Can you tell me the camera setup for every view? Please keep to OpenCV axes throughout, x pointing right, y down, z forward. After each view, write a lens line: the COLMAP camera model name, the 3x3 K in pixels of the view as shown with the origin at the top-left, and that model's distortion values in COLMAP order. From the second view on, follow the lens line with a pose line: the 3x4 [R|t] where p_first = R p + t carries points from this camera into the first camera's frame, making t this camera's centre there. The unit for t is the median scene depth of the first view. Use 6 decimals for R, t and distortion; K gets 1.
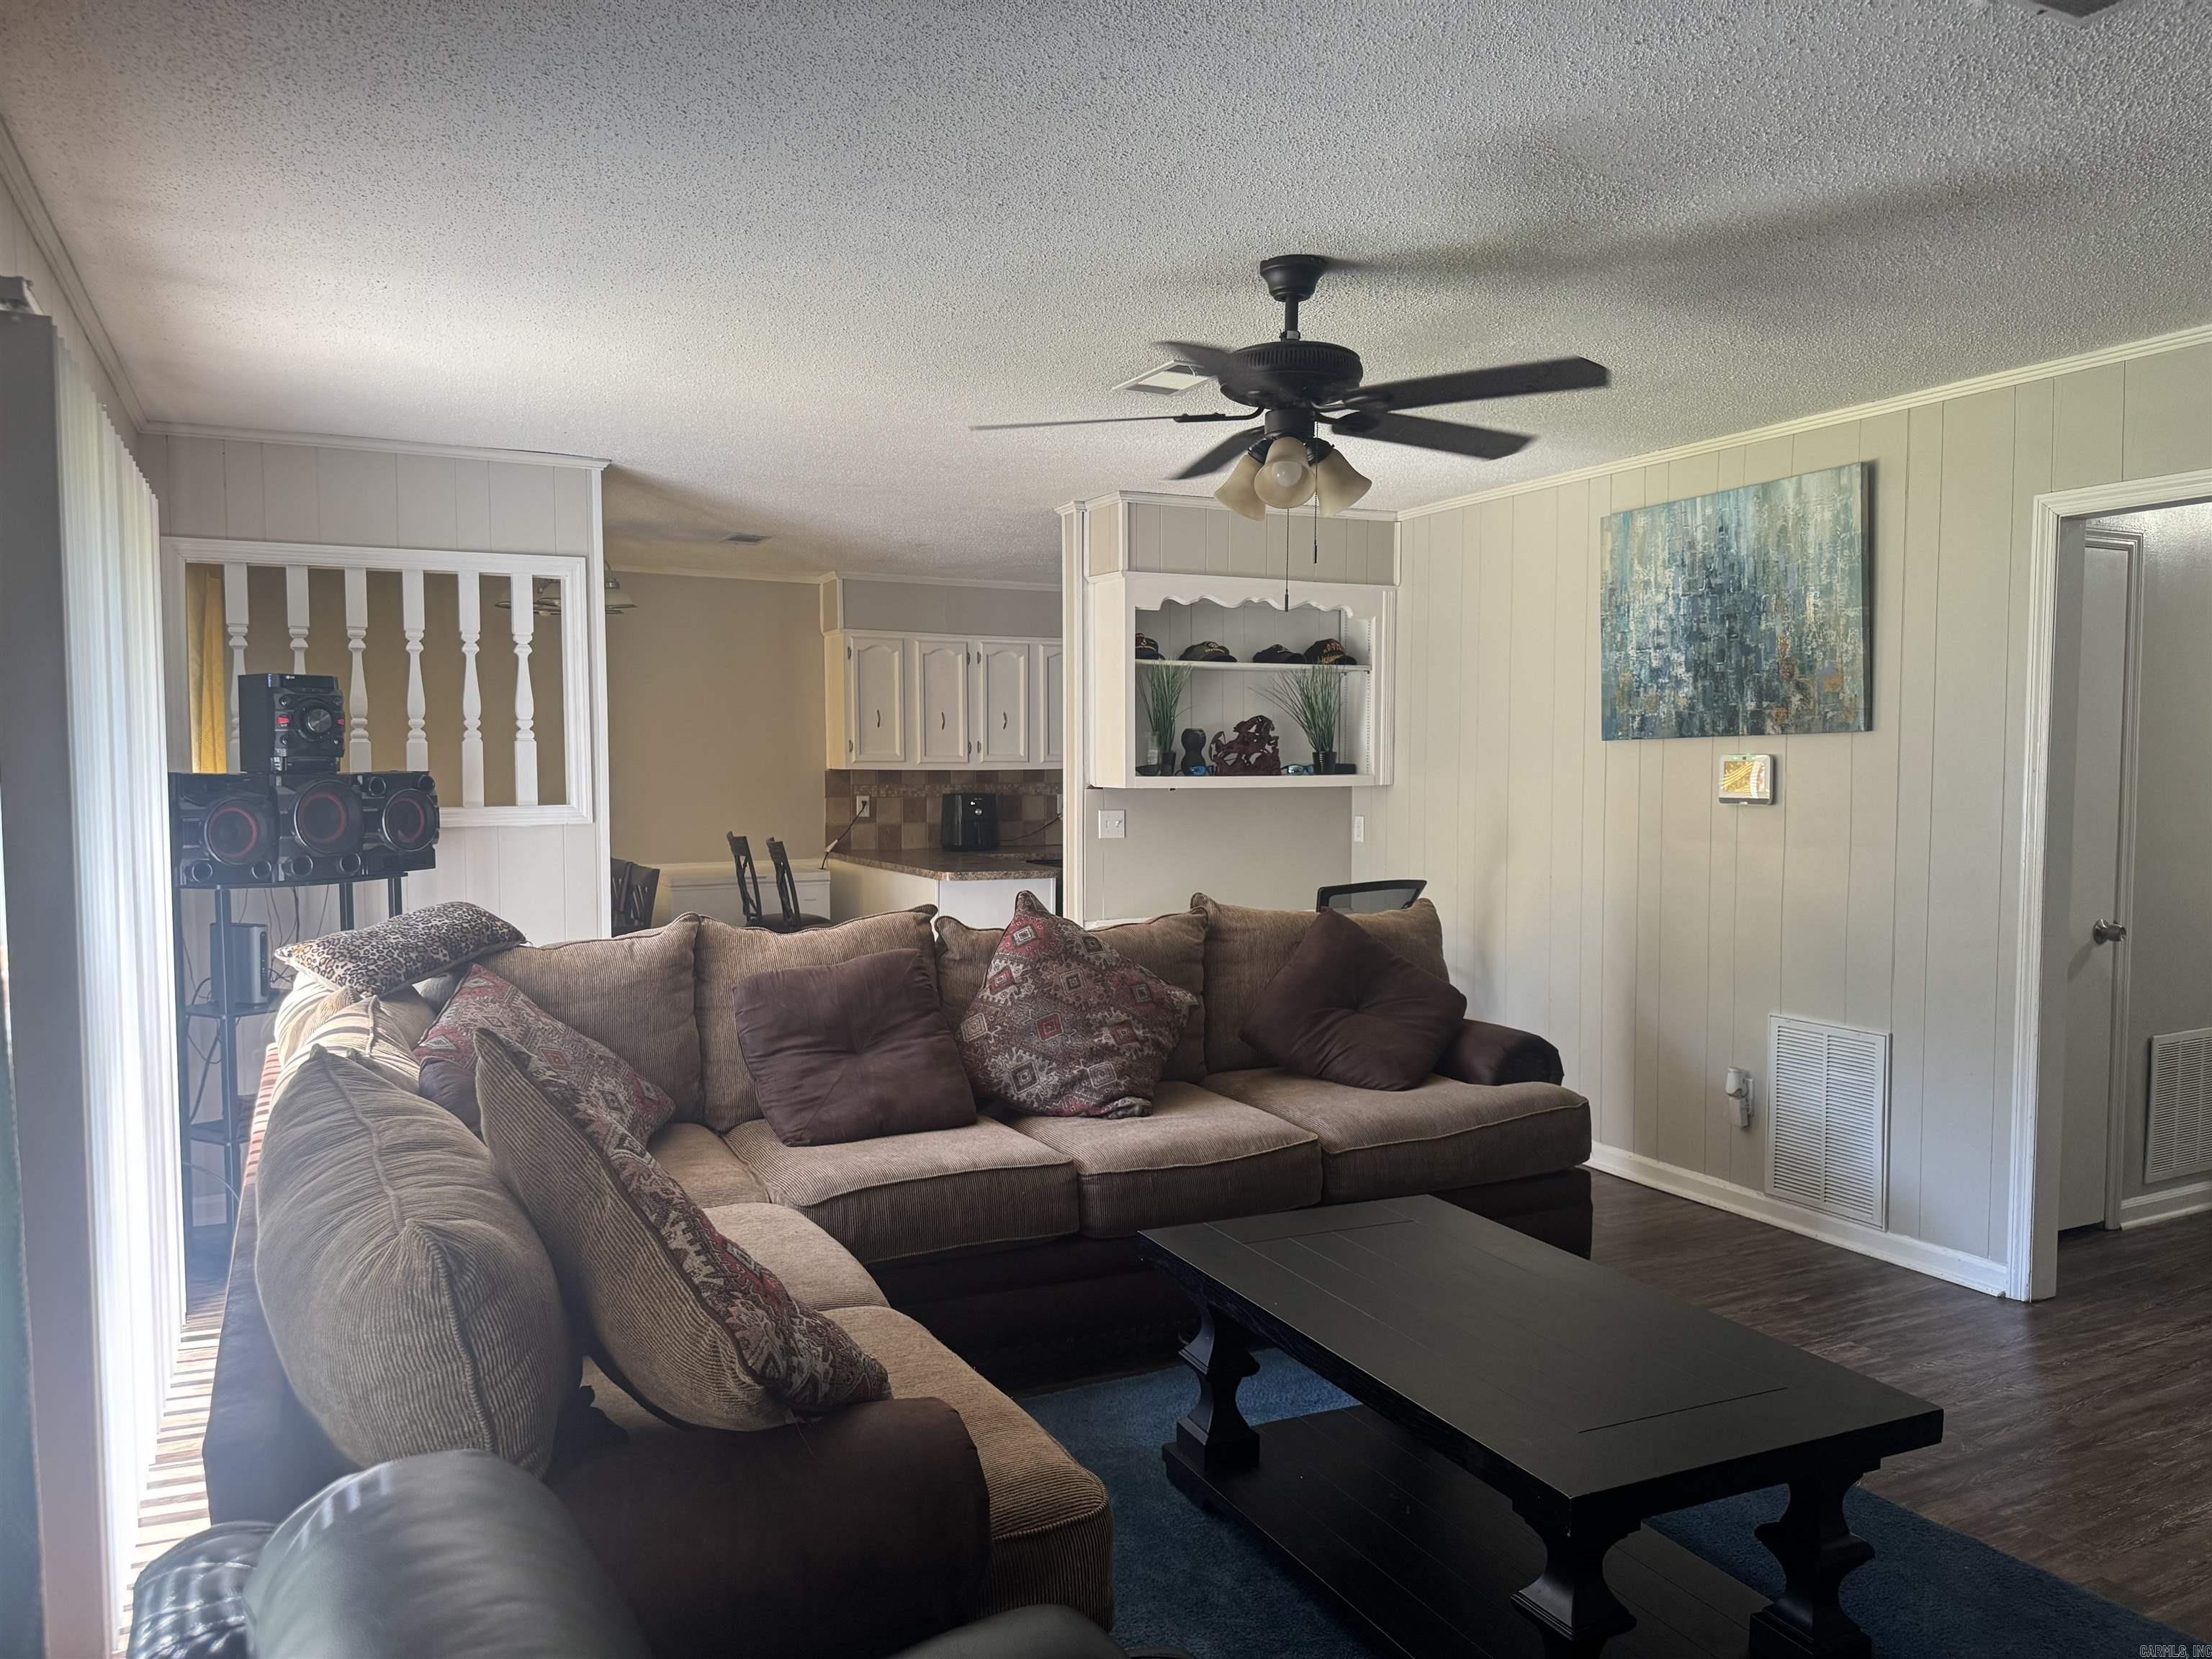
lens RADIAL K [[1587.8, 0, 1094.4], [0, 1587.8, 837.6], [0, 0, 1]] dist [0.033899, -0.033110]
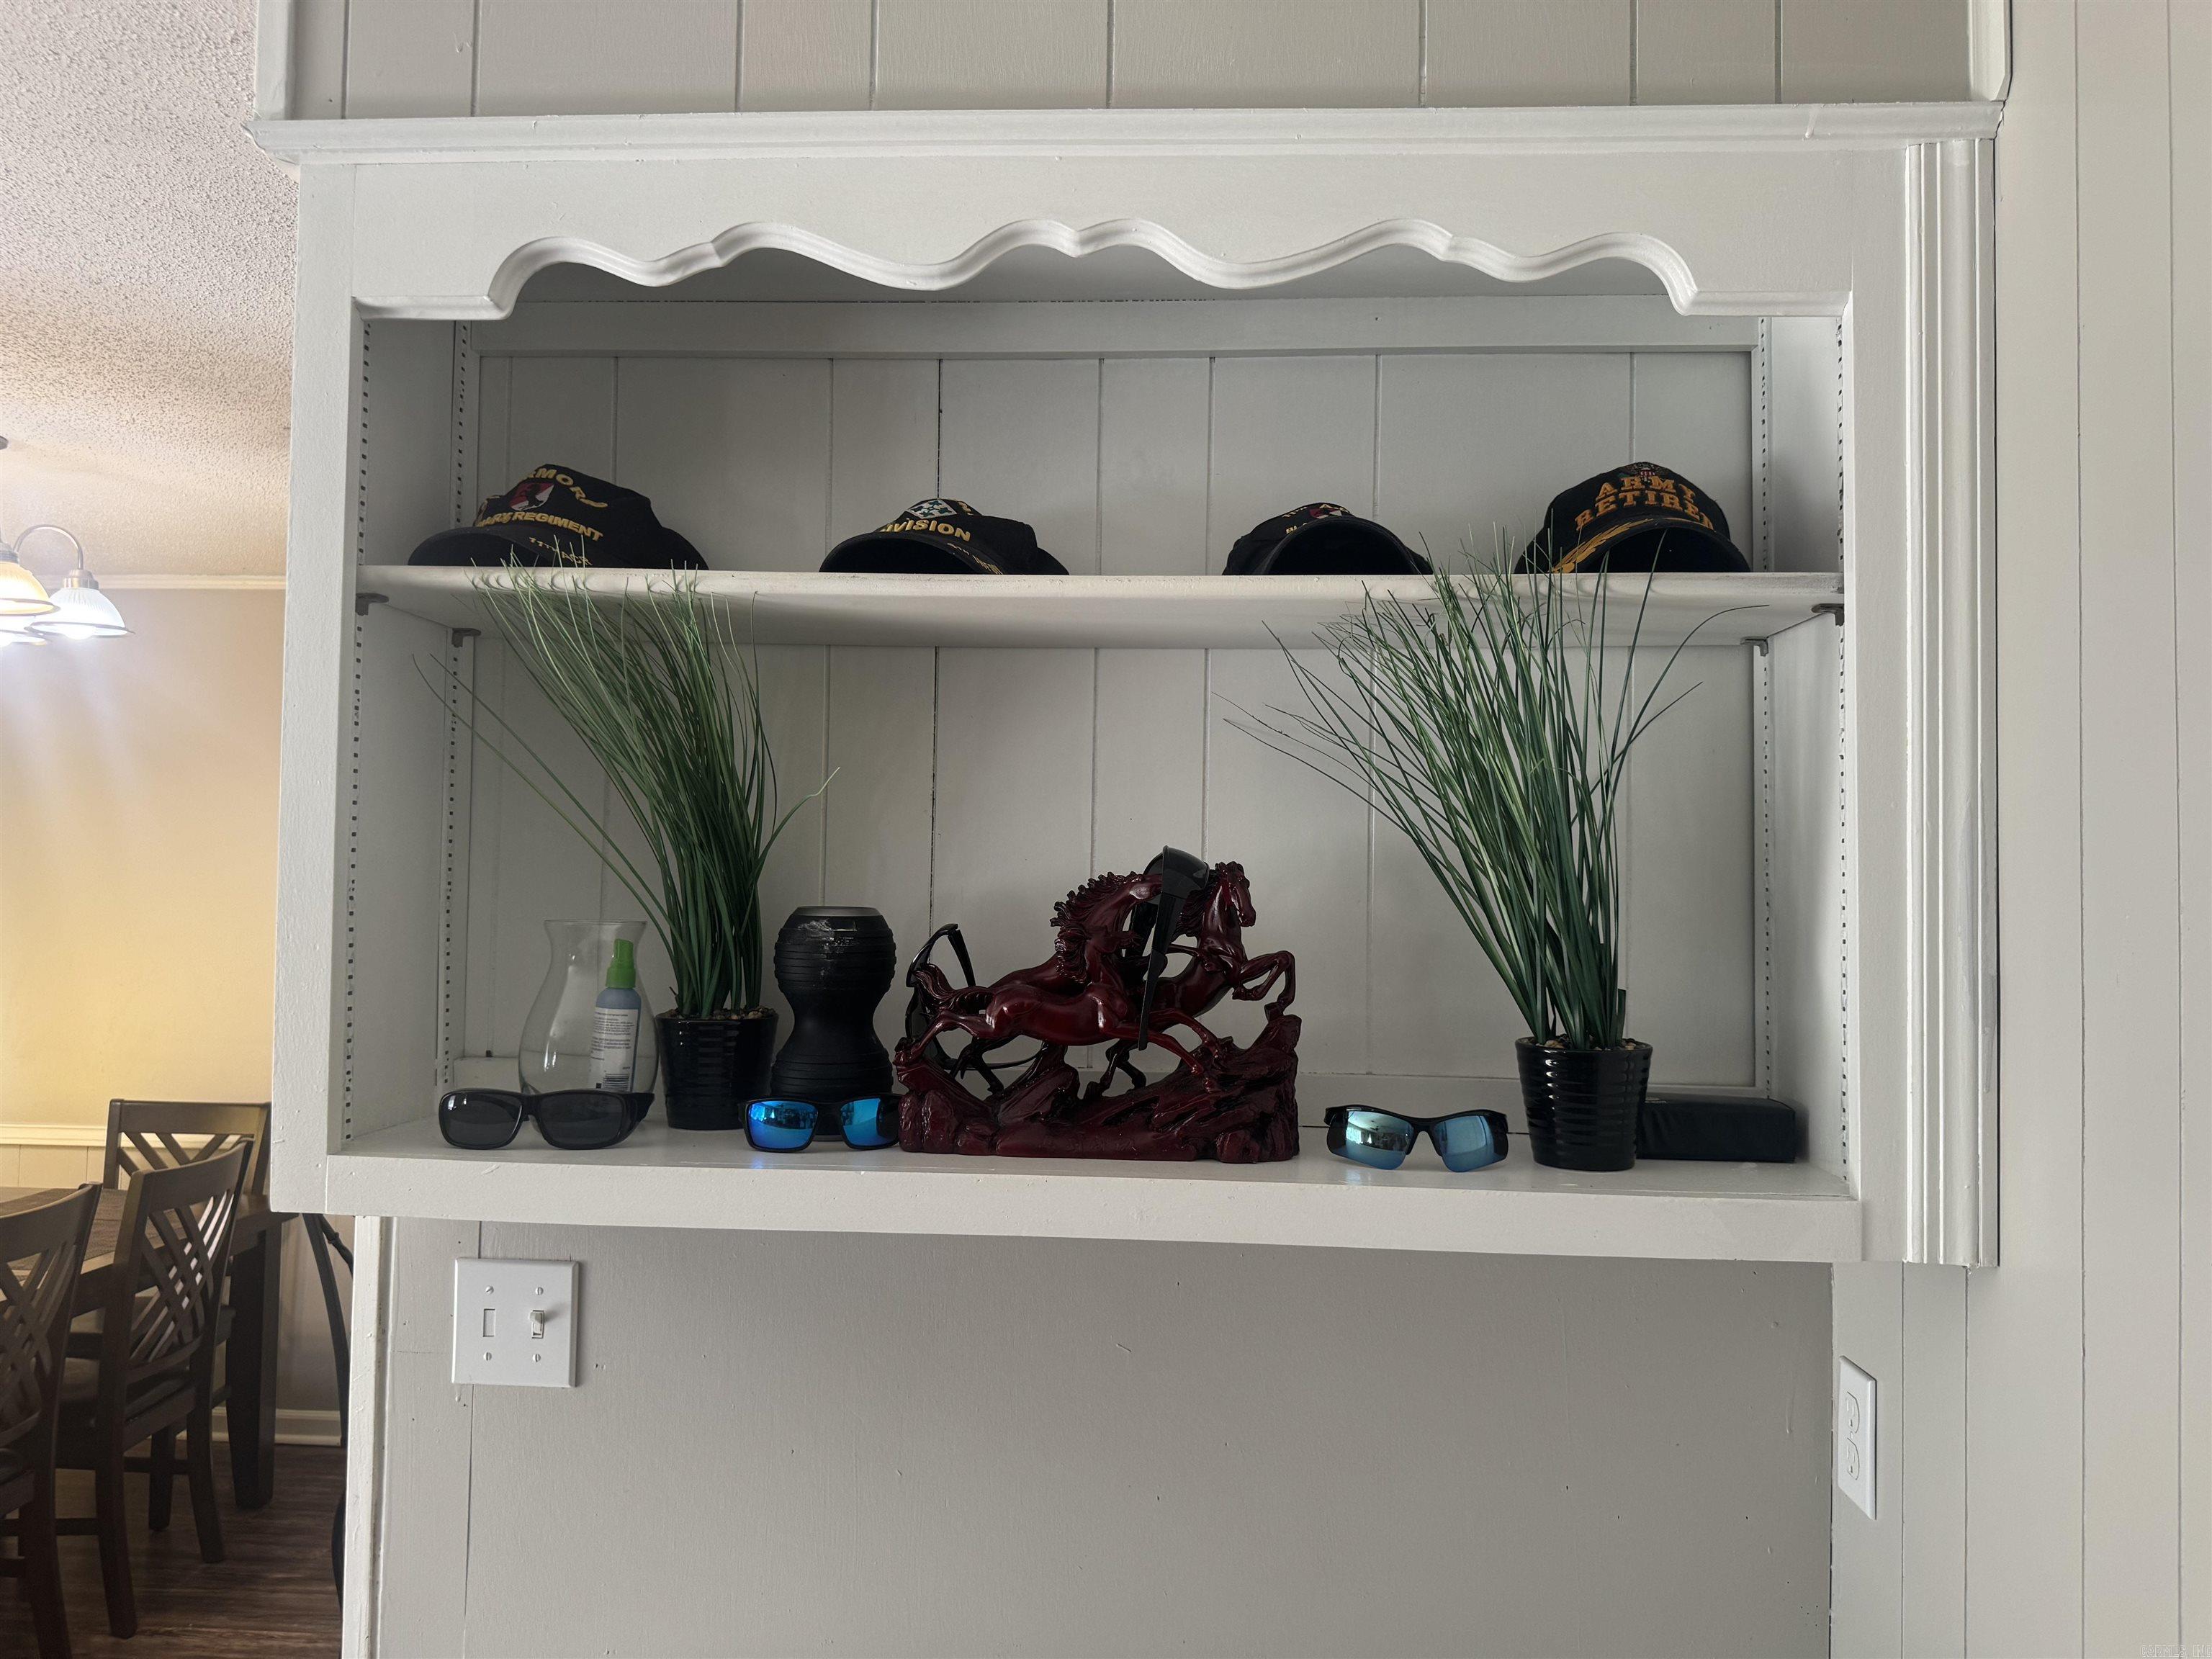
lens RADIAL K [[1587.8, 0, 1116.0], [0, 1587.8, 807.0], [0, 0, 1]] dist [0.033899, -0.033110]
pose [[0.873507, -0.006960, -0.486761, 0.197992], [-0.039660, 0.995557, -0.085407, -0.066345], [0.485193, 0.093908, 0.869350, 0.841669]]
